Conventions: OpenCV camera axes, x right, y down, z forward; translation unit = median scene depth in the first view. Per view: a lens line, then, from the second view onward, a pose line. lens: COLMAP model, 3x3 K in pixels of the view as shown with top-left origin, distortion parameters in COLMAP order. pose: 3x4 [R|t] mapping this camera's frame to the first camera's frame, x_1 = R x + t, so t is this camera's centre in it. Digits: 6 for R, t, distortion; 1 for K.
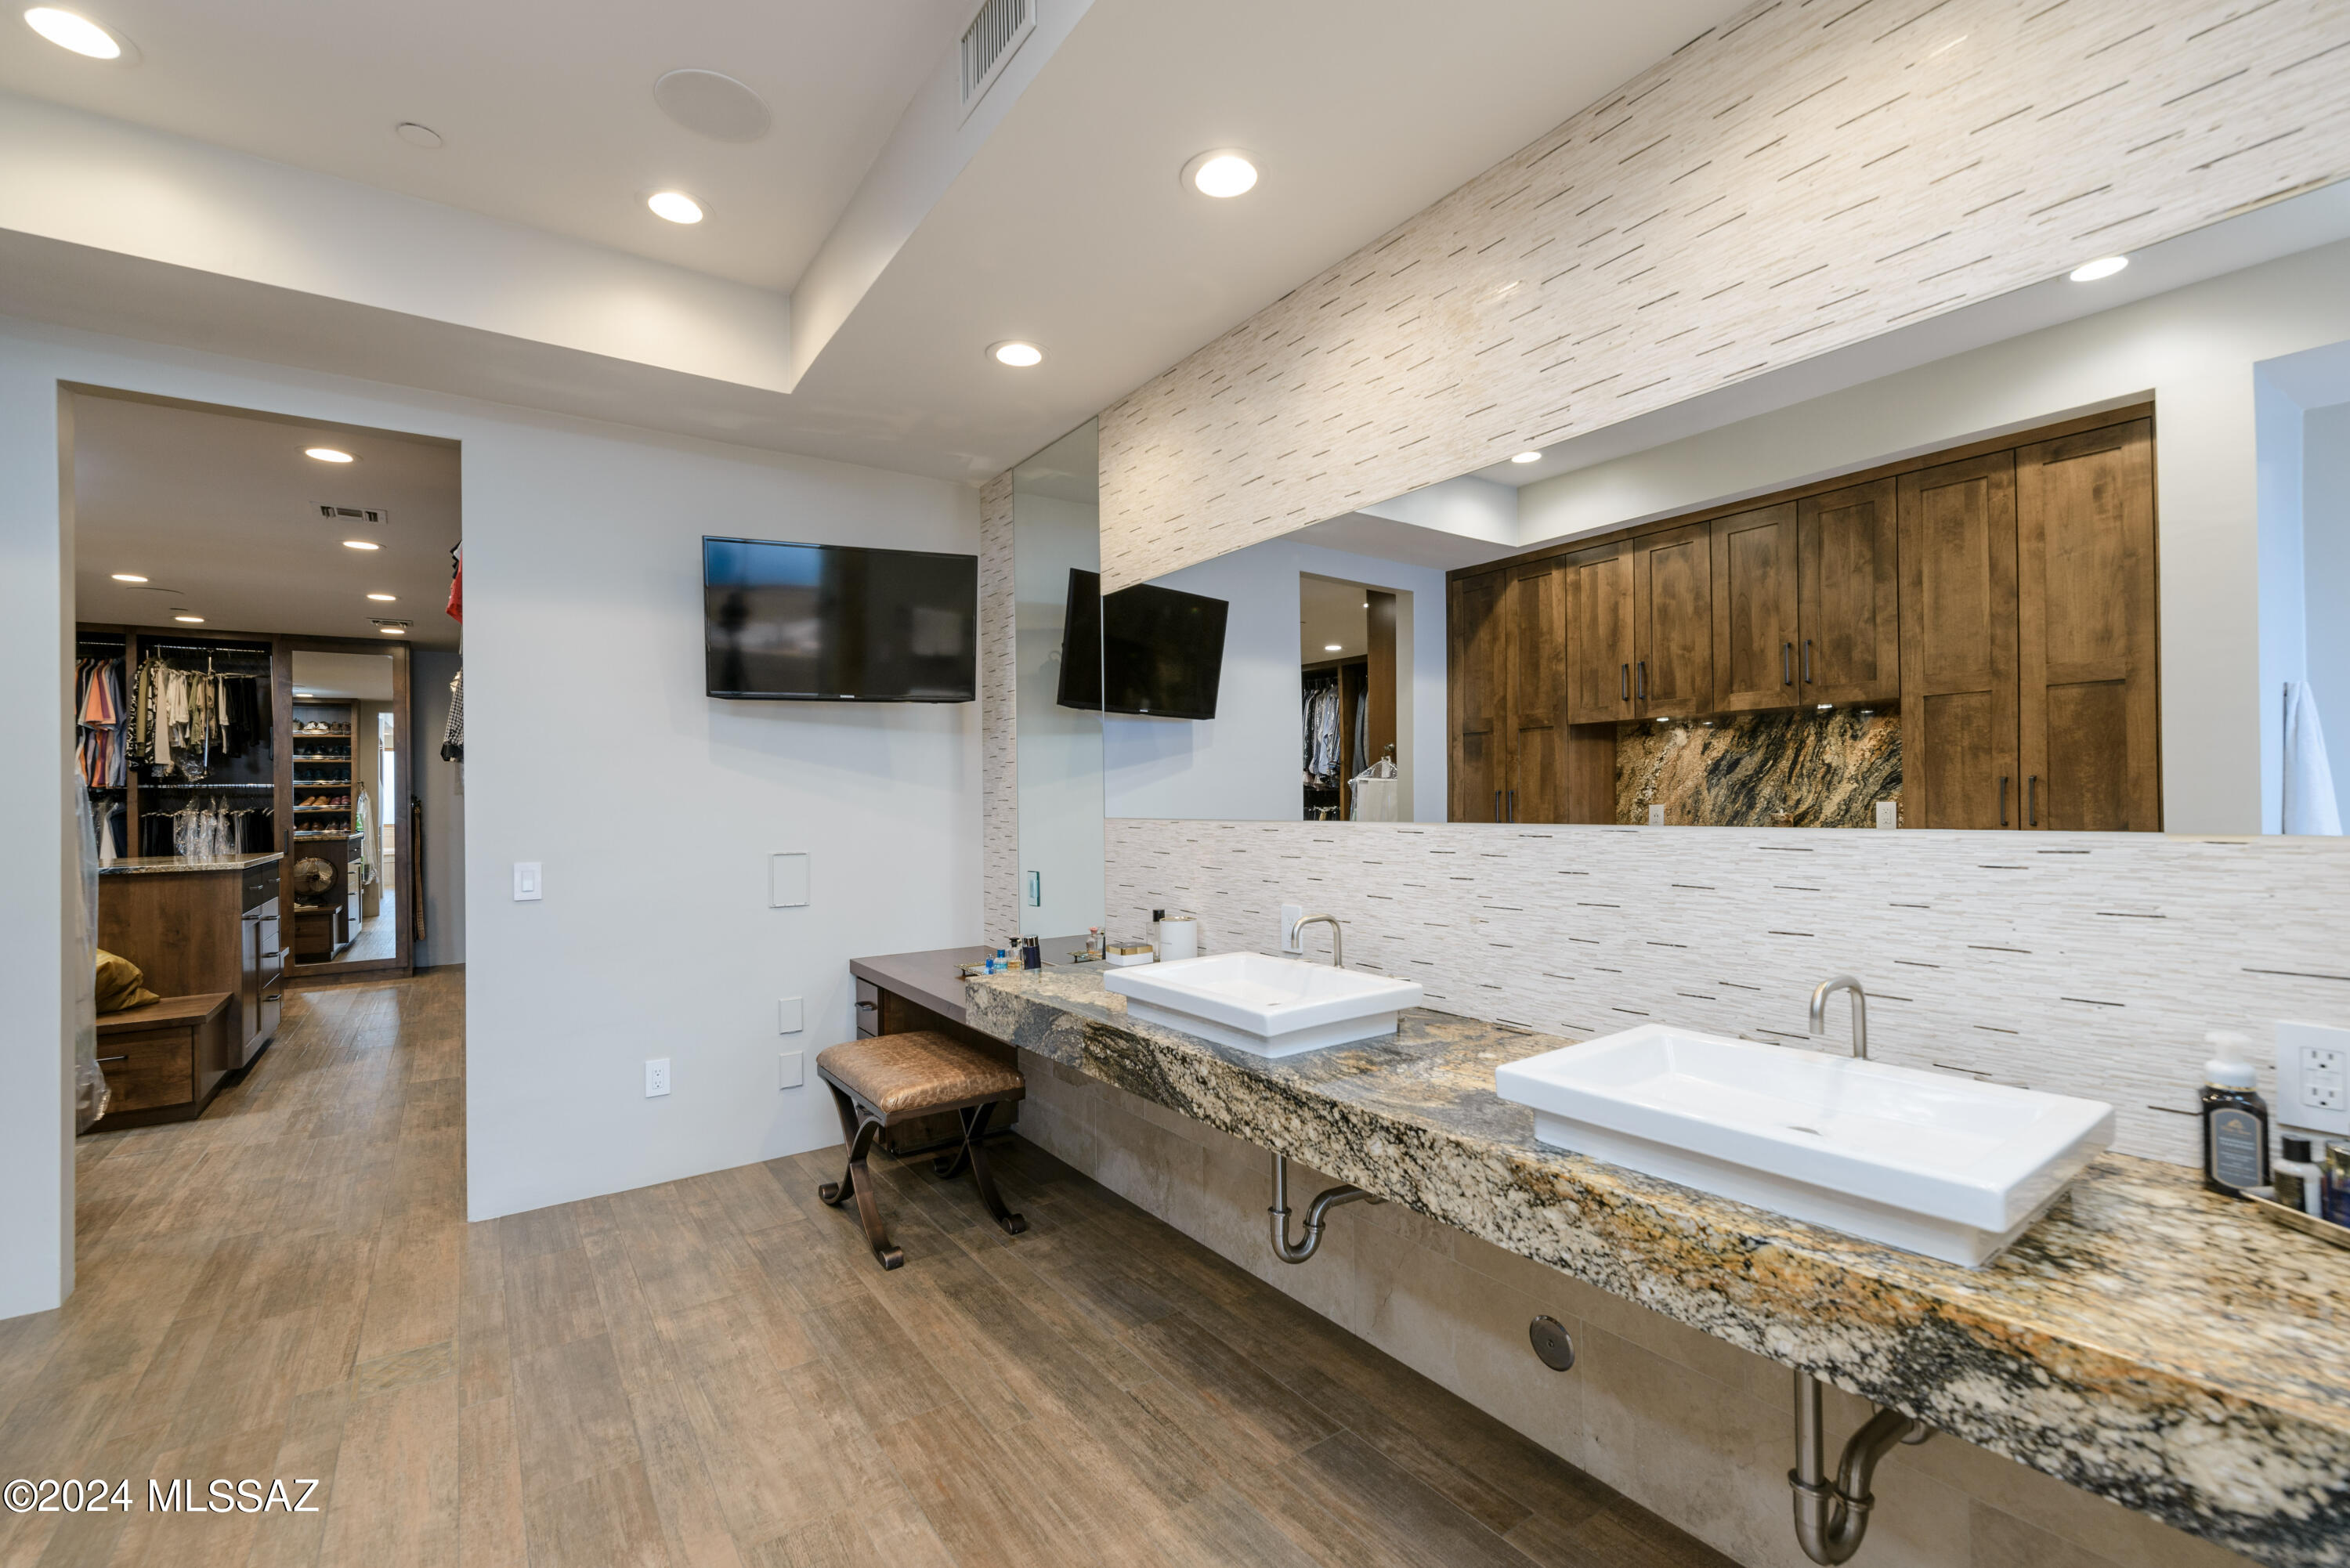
lens RADIAL K [[1022.7, 0, 1181.1], [0, 1022.7, 792.0], [0, 0, 1]] dist [0.004931, -0.000276]
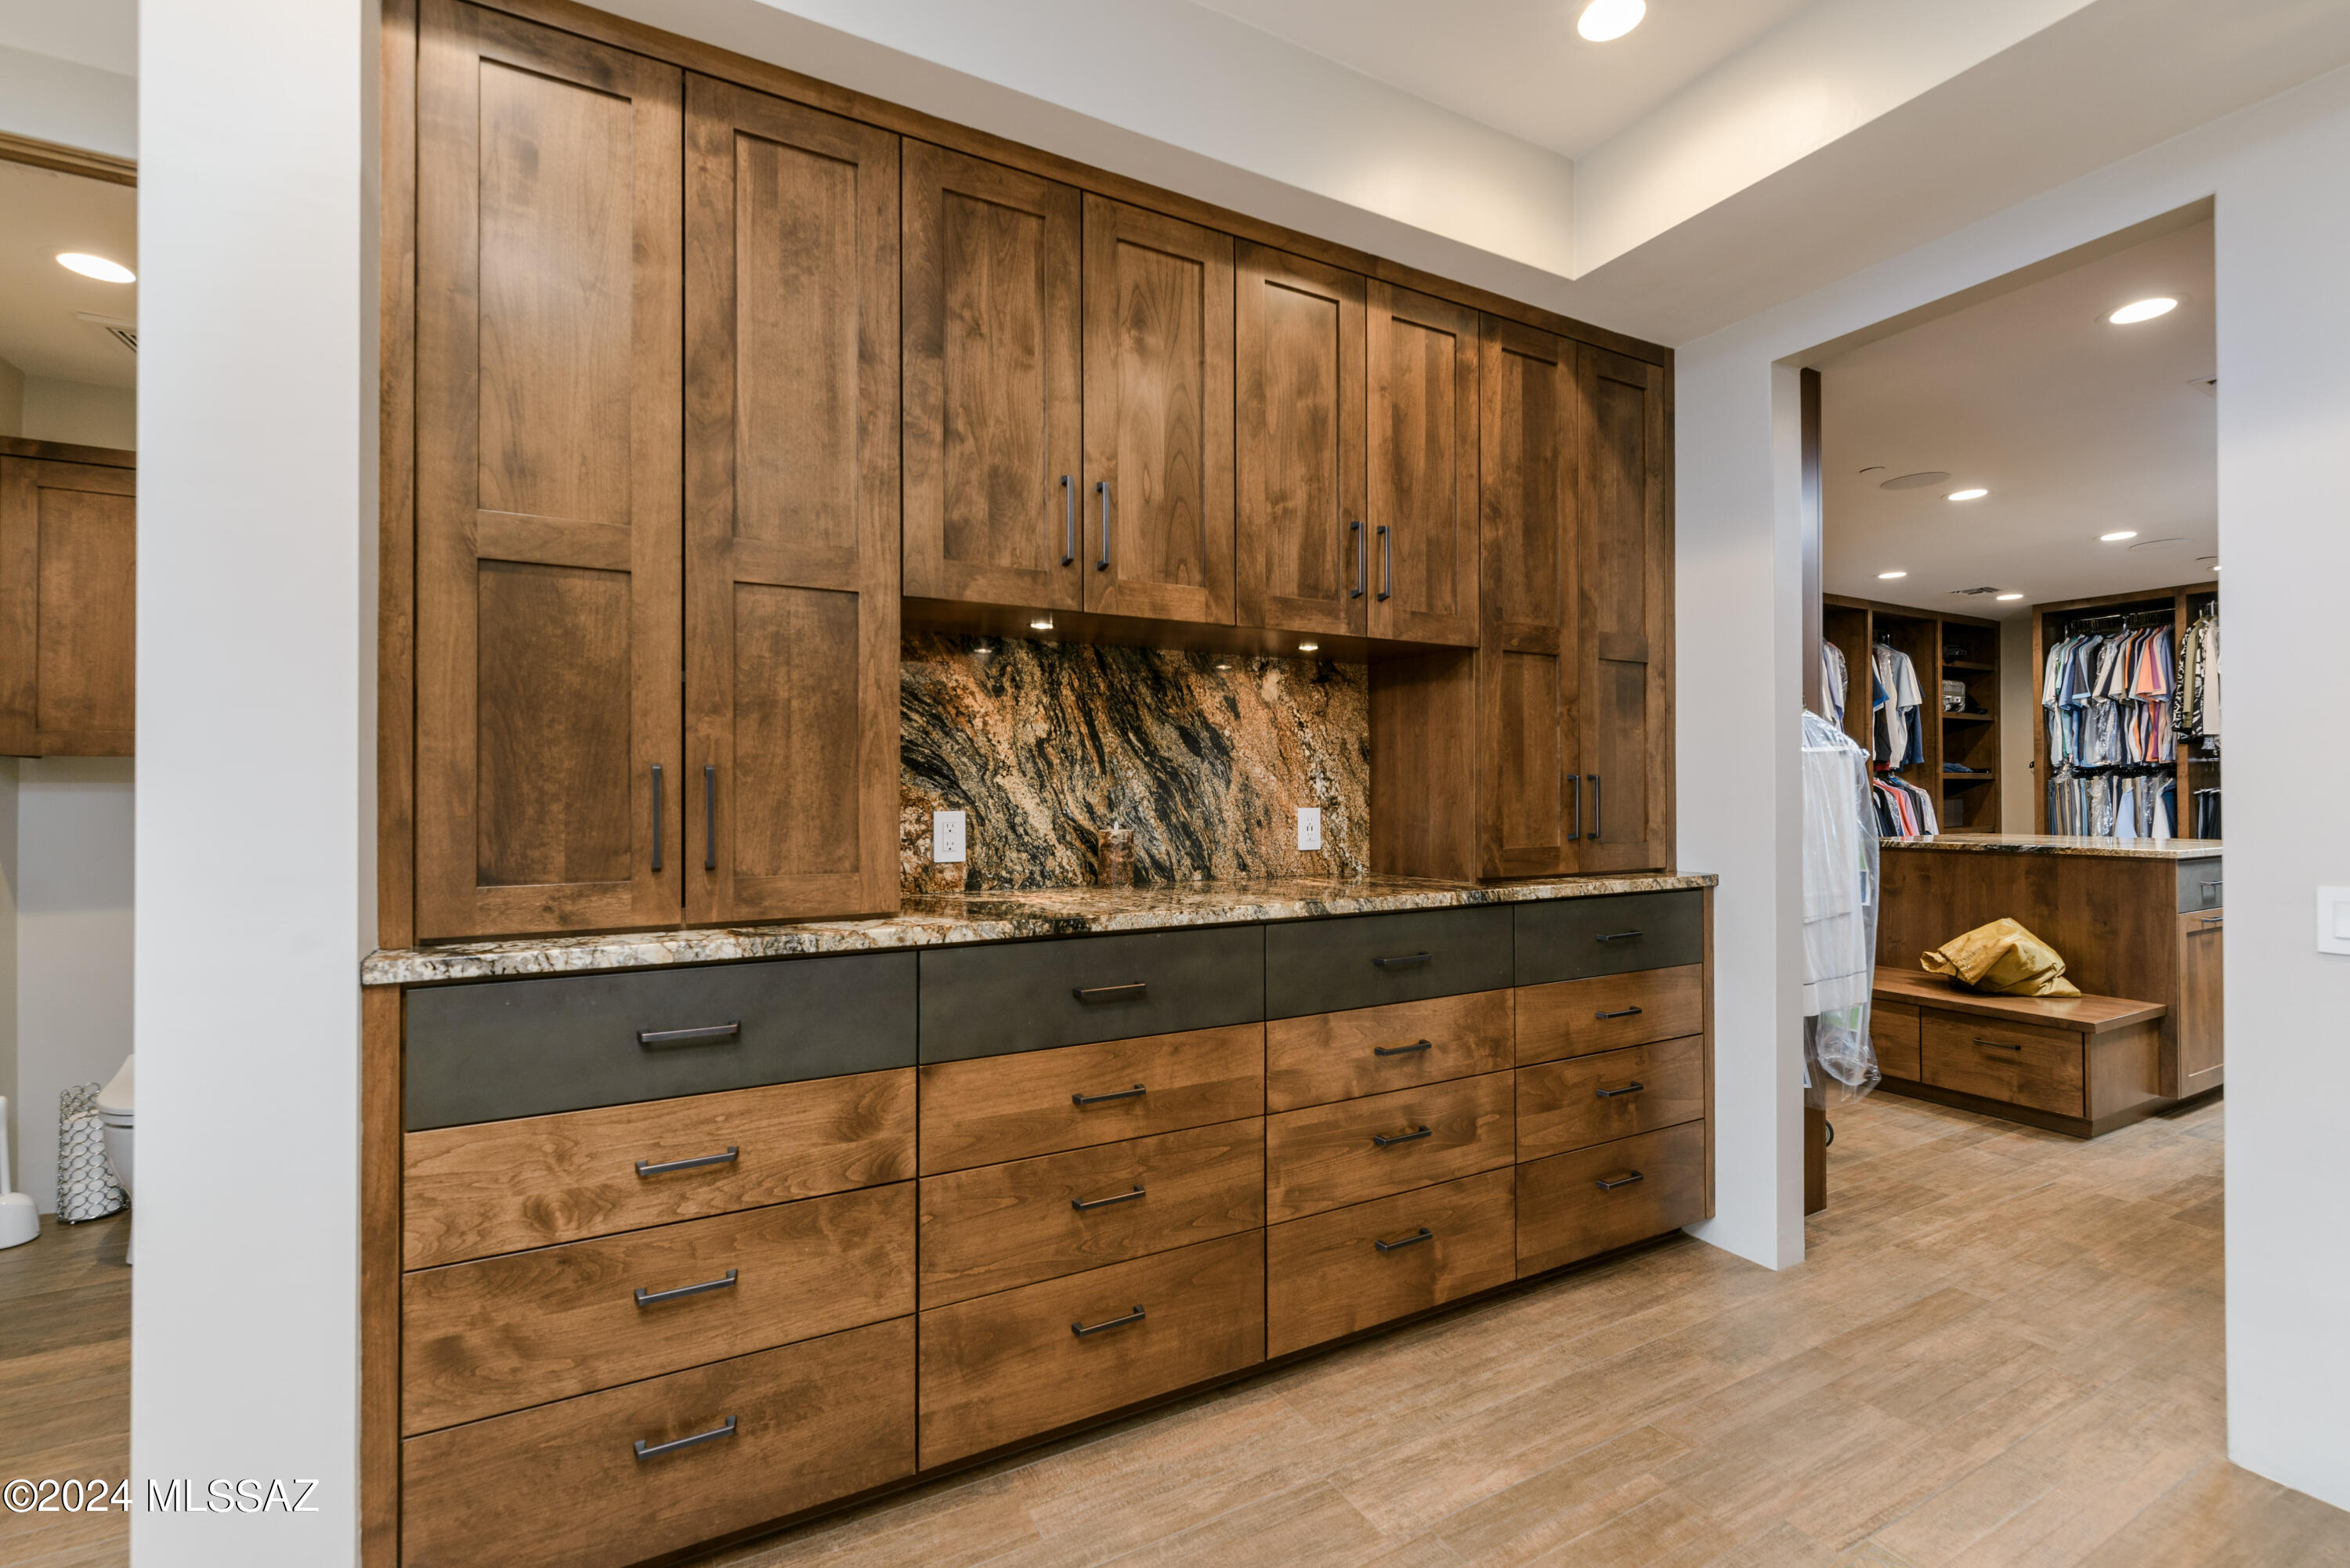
lens RADIAL K [[1022.7, 0, 1177.1], [0, 1022.7, 776.2], [0, 0, 1]] dist [0.004931, -0.000276]
pose [[-0.106196, 0.000733, -0.994345, -0.009943], [0.007244, 0.999974, -0.000037, 0.003641], [0.994319, -0.007207, -0.106199, 0.293750]]
